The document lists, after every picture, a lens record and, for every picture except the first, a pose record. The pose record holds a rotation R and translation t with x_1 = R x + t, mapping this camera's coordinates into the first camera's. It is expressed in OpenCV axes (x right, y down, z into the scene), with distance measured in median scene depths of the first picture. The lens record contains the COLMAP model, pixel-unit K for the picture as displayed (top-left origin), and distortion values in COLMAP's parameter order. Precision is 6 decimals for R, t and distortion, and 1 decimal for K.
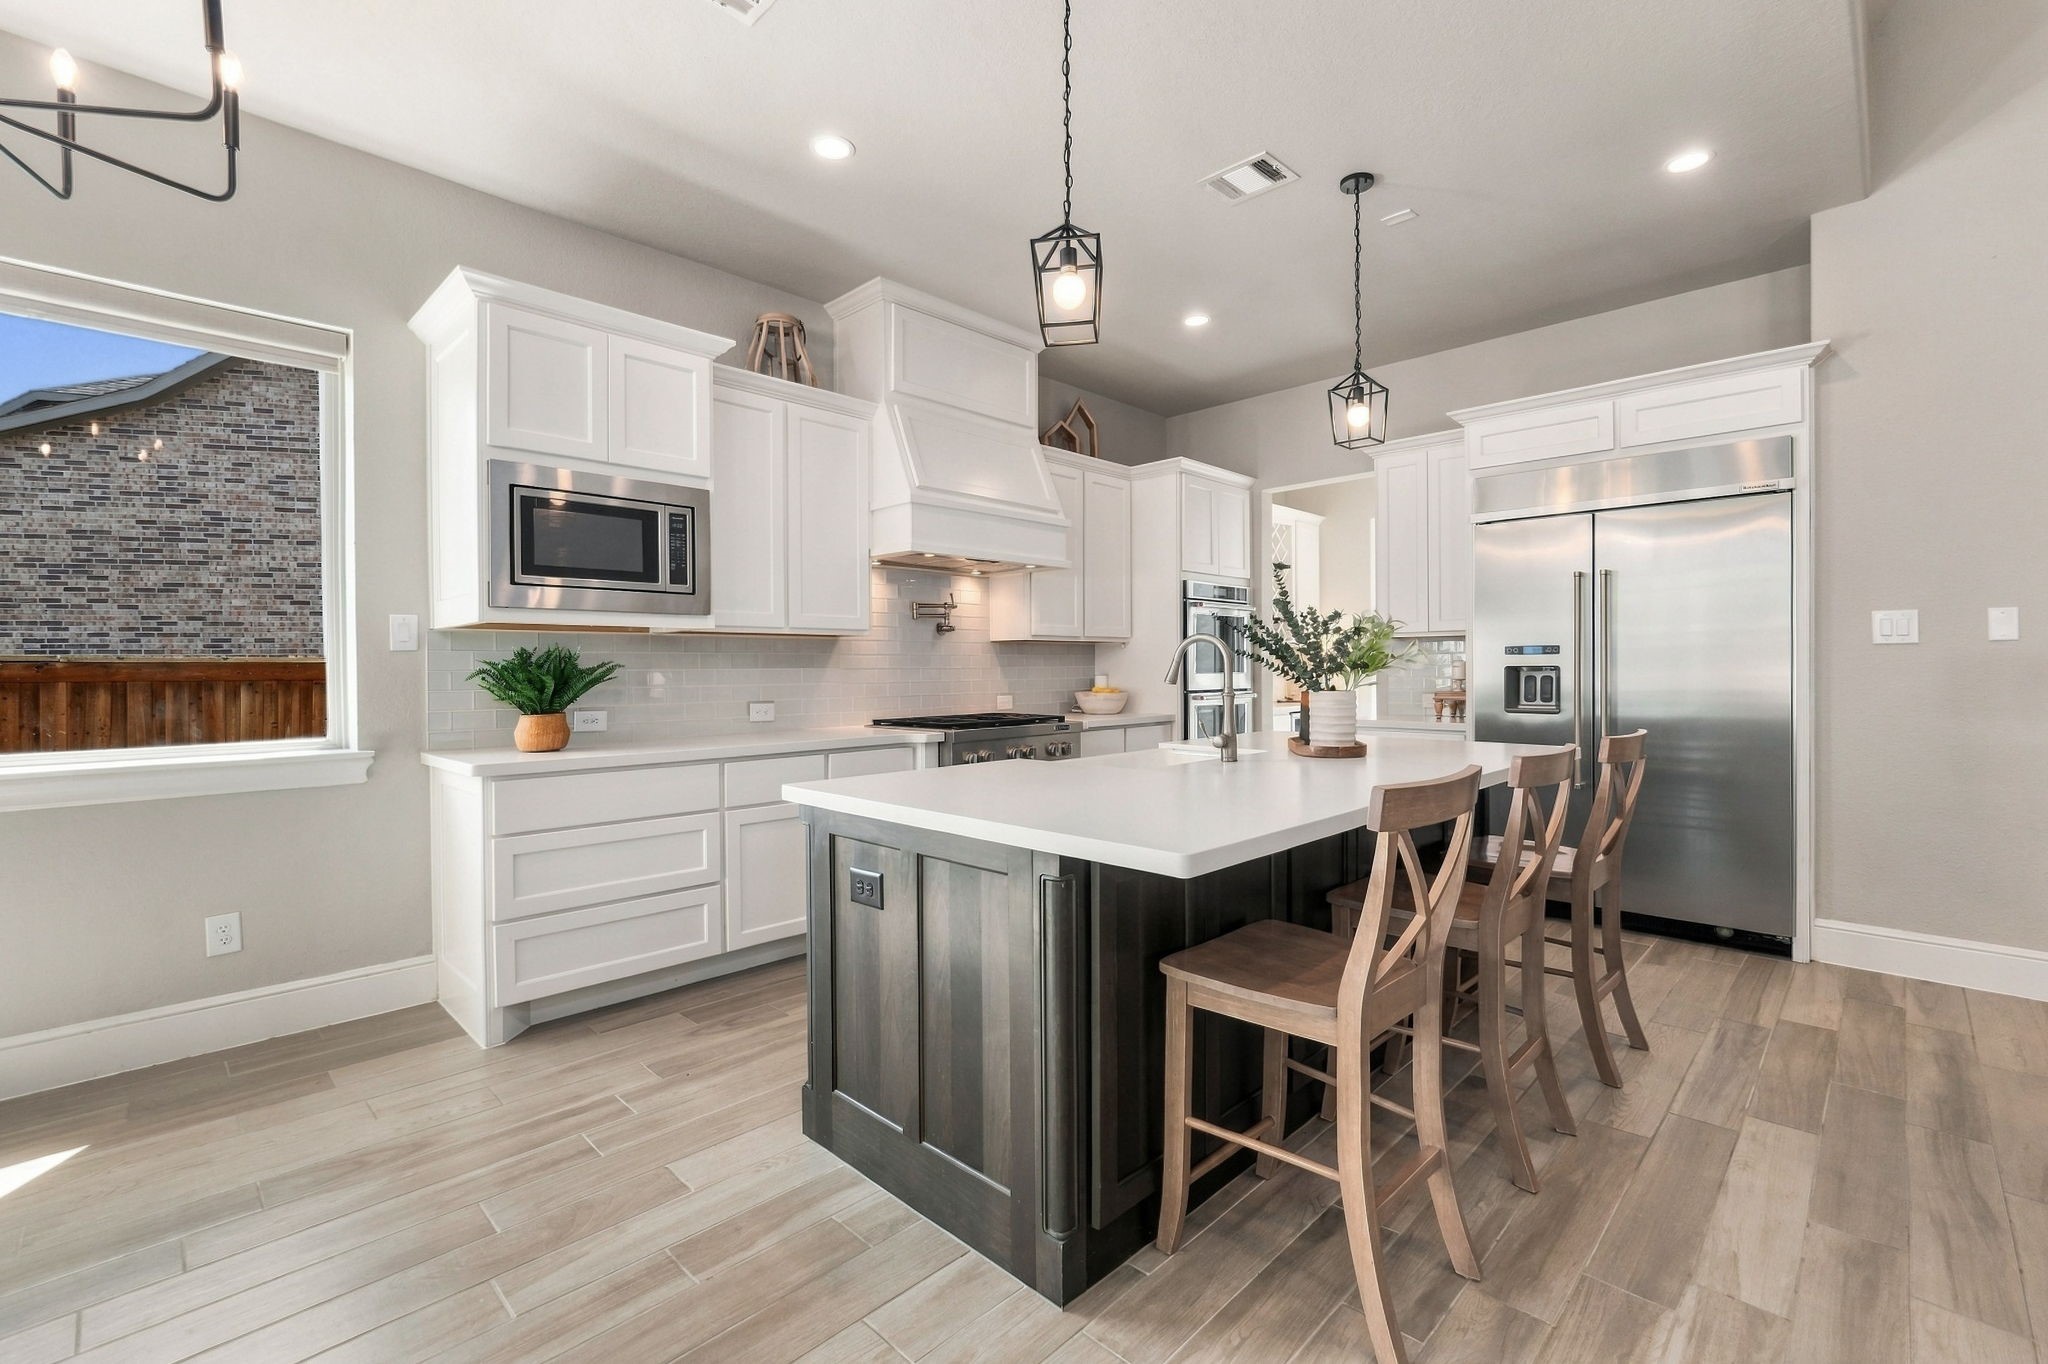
lens RADIAL K [[888.3, 0, 1029.2], [0, 888.3, 668.3], [0, 0, 1]] dist [-0.003672, 0.001590]
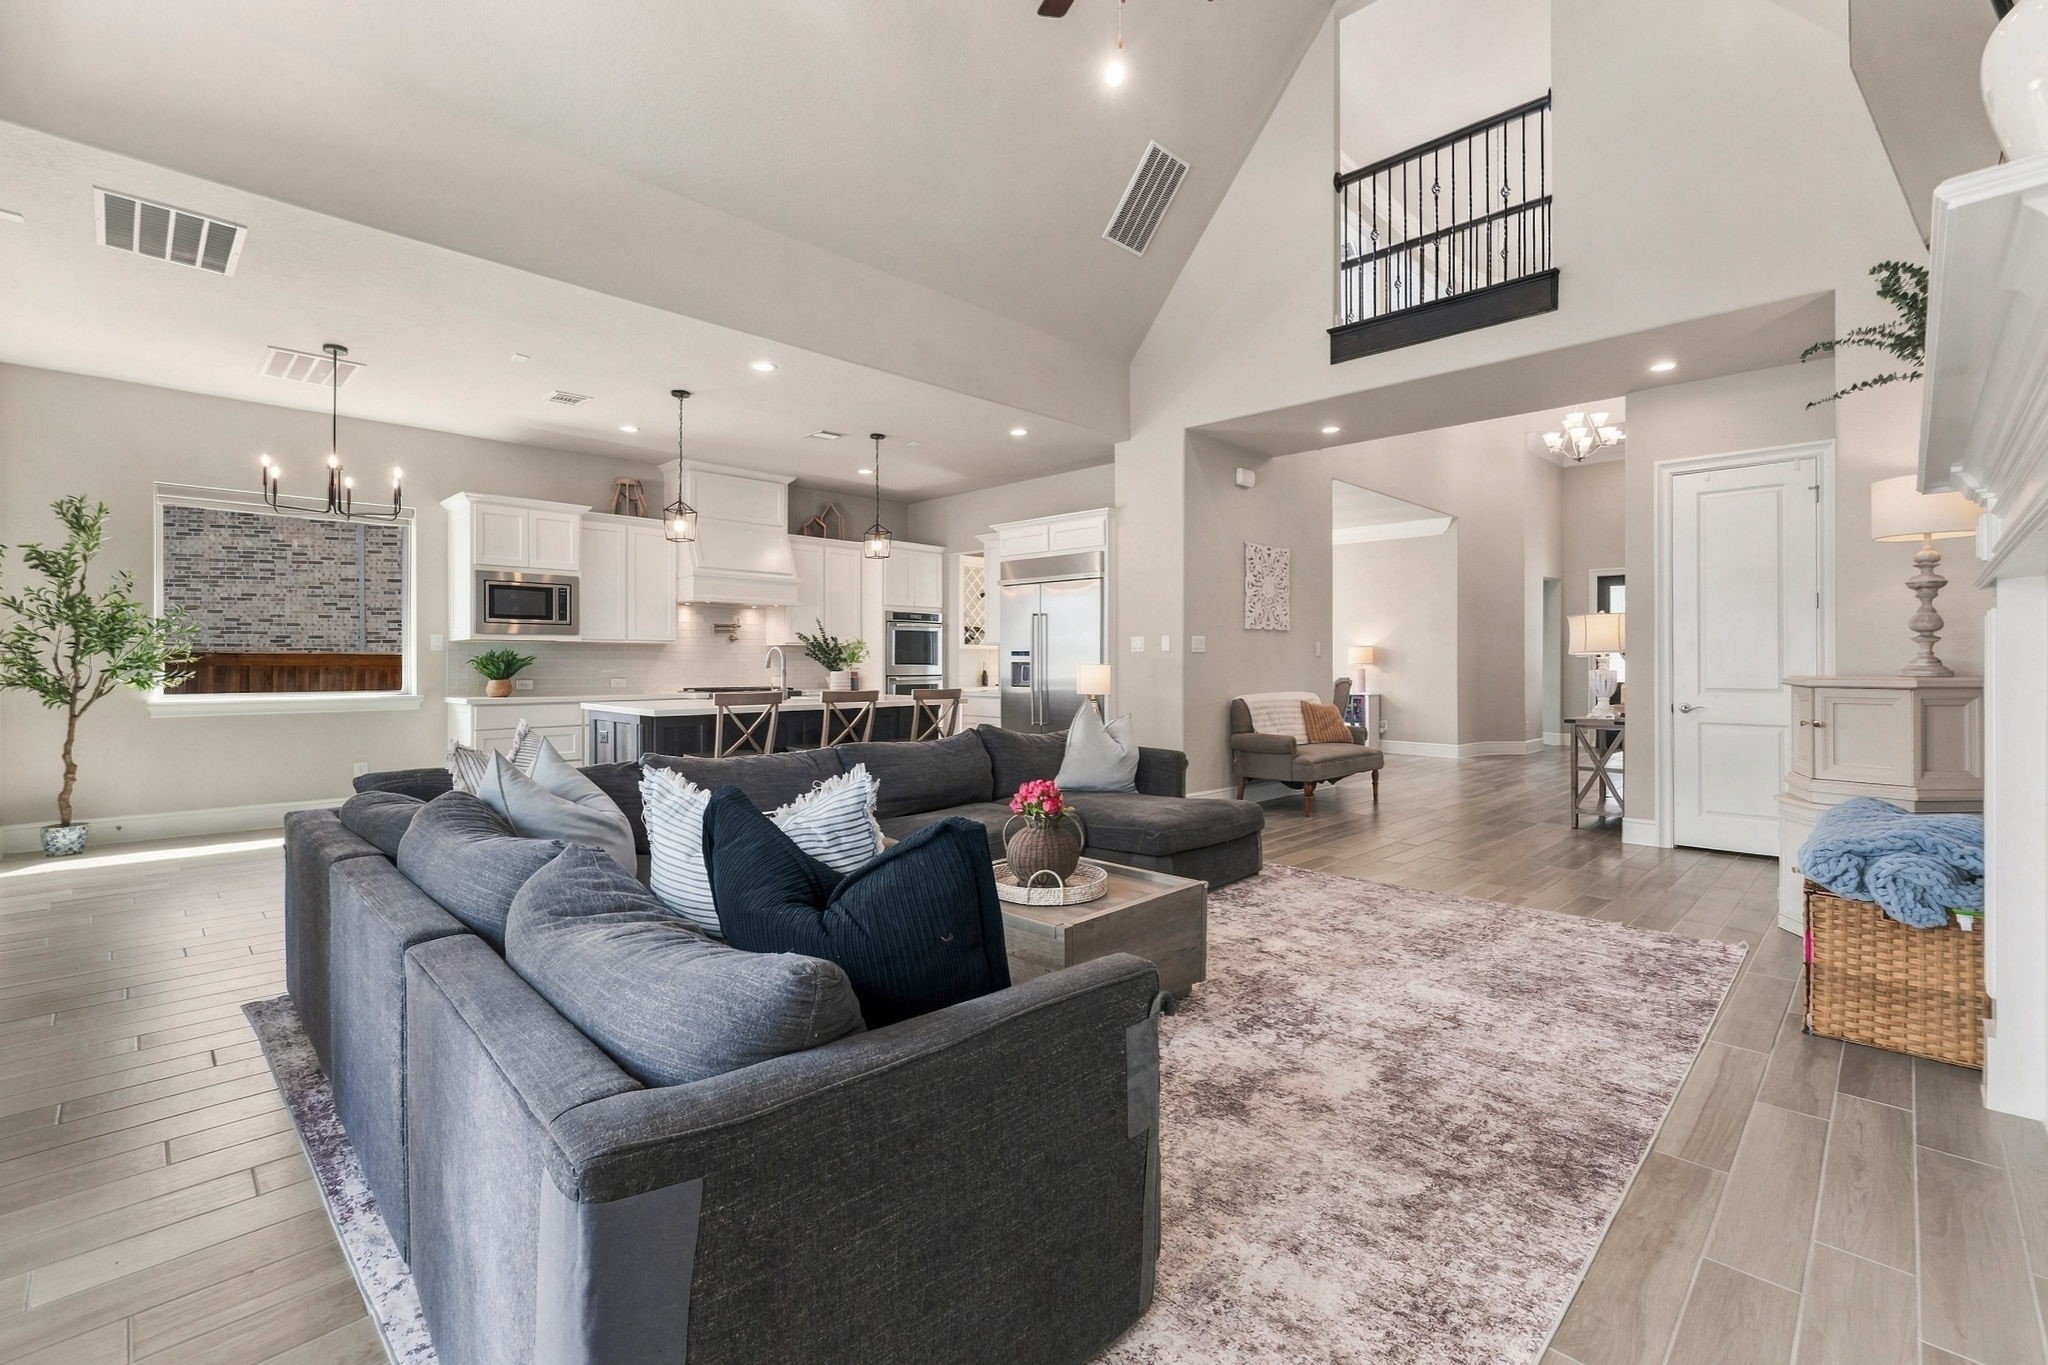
lens RADIAL K [[888.3, 0, 1024.7], [0, 888.3, 666.8], [0, 0, 1]] dist [-0.003672, 0.001590]
pose [[0.999942, 0.006896, -0.008267, 0.600454], [-0.006864, 0.999969, 0.003919, -0.000004], [0.008294, -0.003862, 0.999958, -0.924362]]
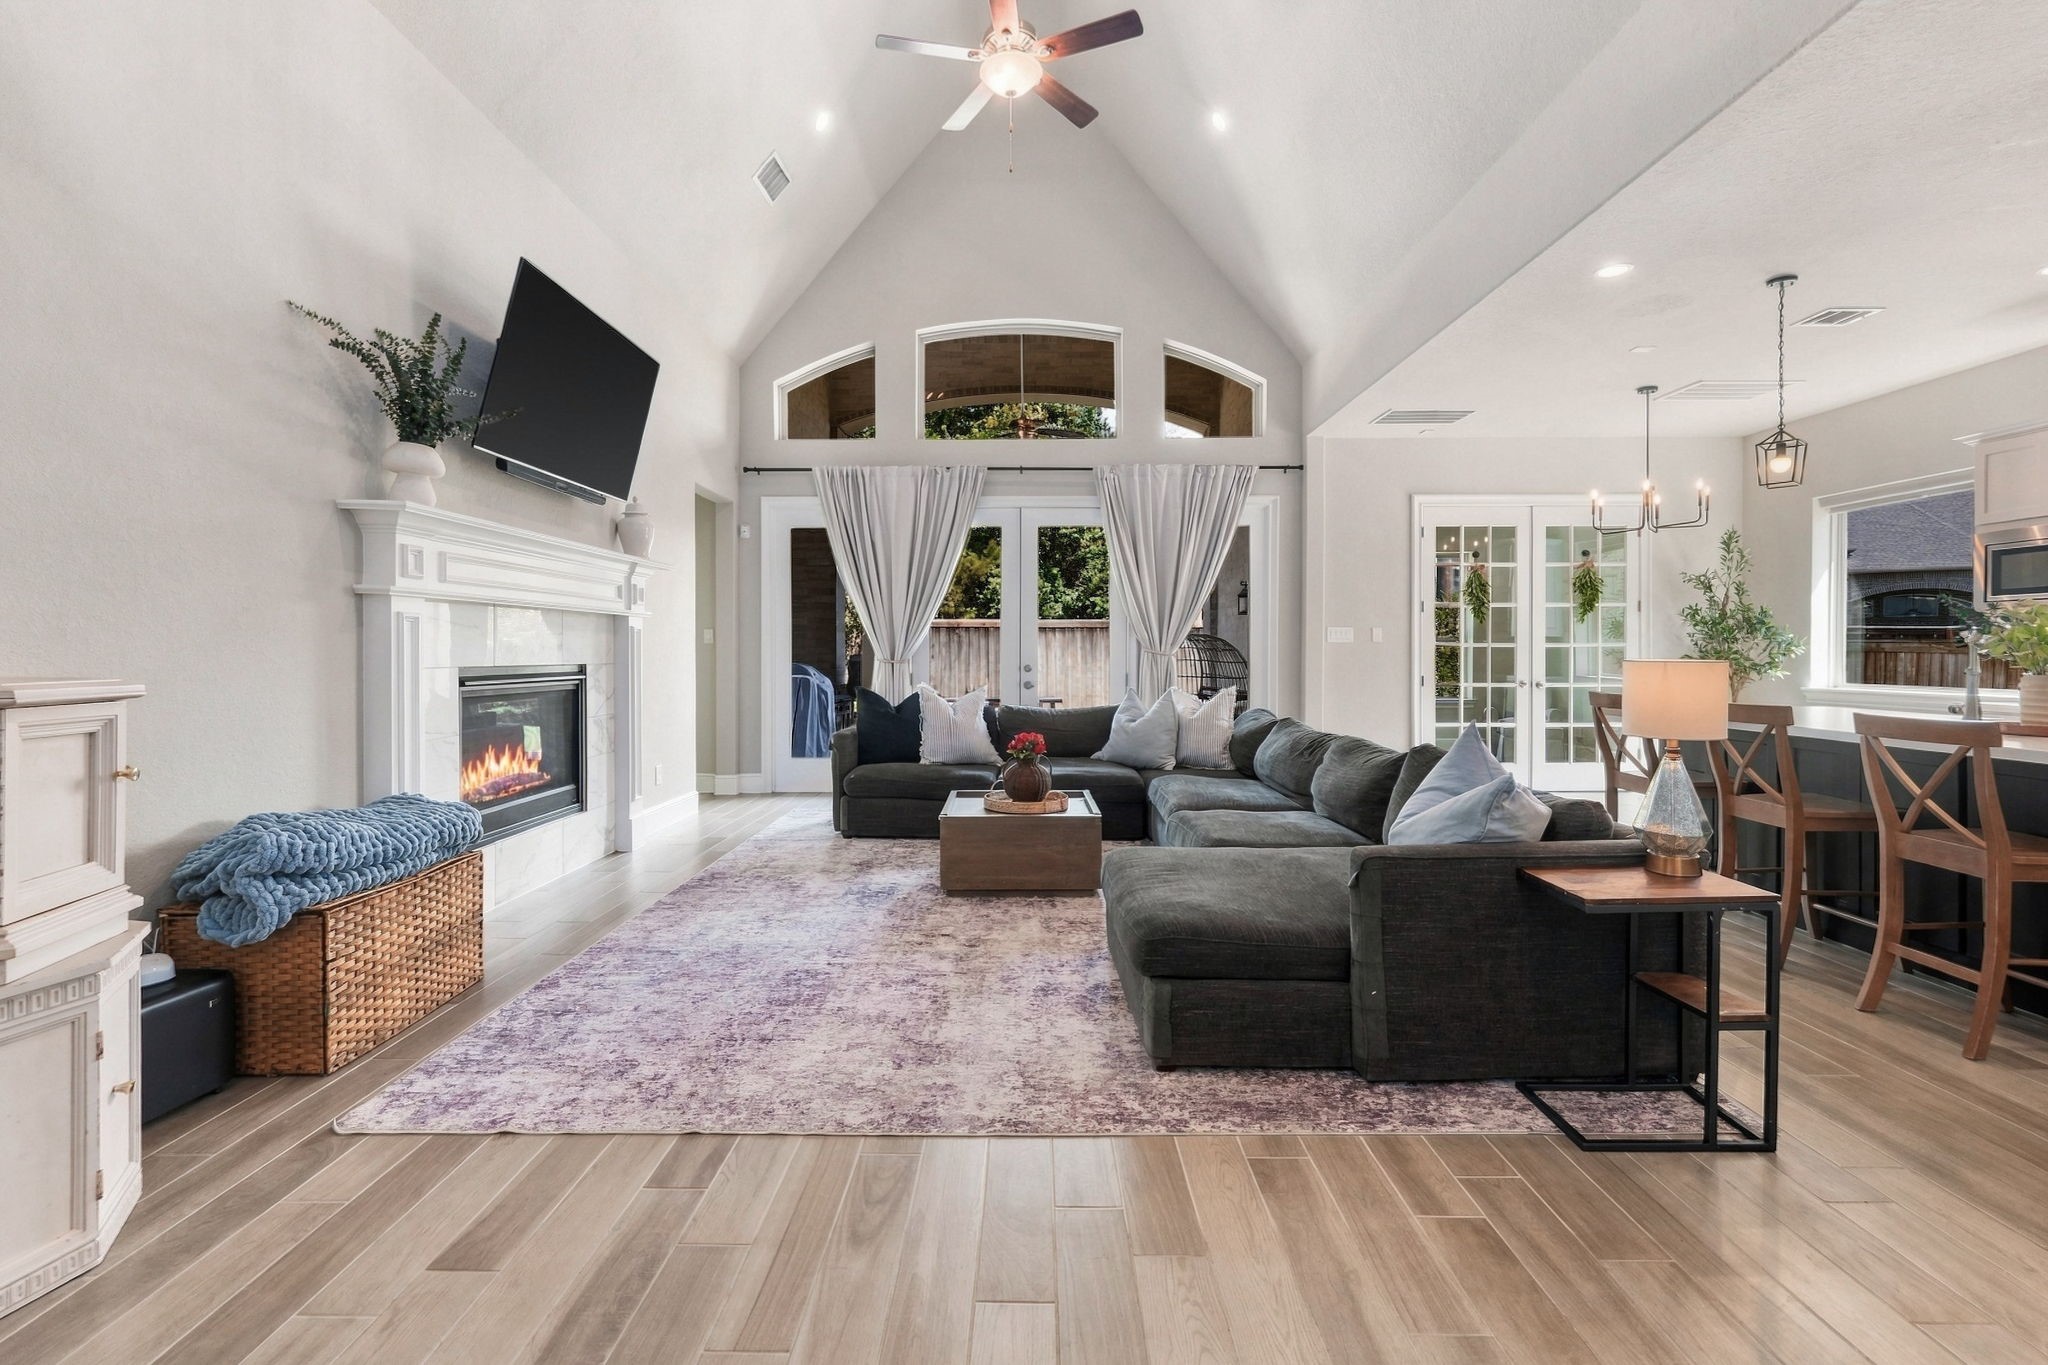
lens RADIAL K [[888.3, 0, 1013.9], [0, 888.3, 657.5], [0, 0, 1]] dist [-0.003672, 0.001590]
pose [[-0.732229, 0.009465, -0.680993, 1.397938], [-0.000104, 0.999902, 0.014009, -0.009516], [0.681058, 0.010329, -0.732156, 0.672099]]
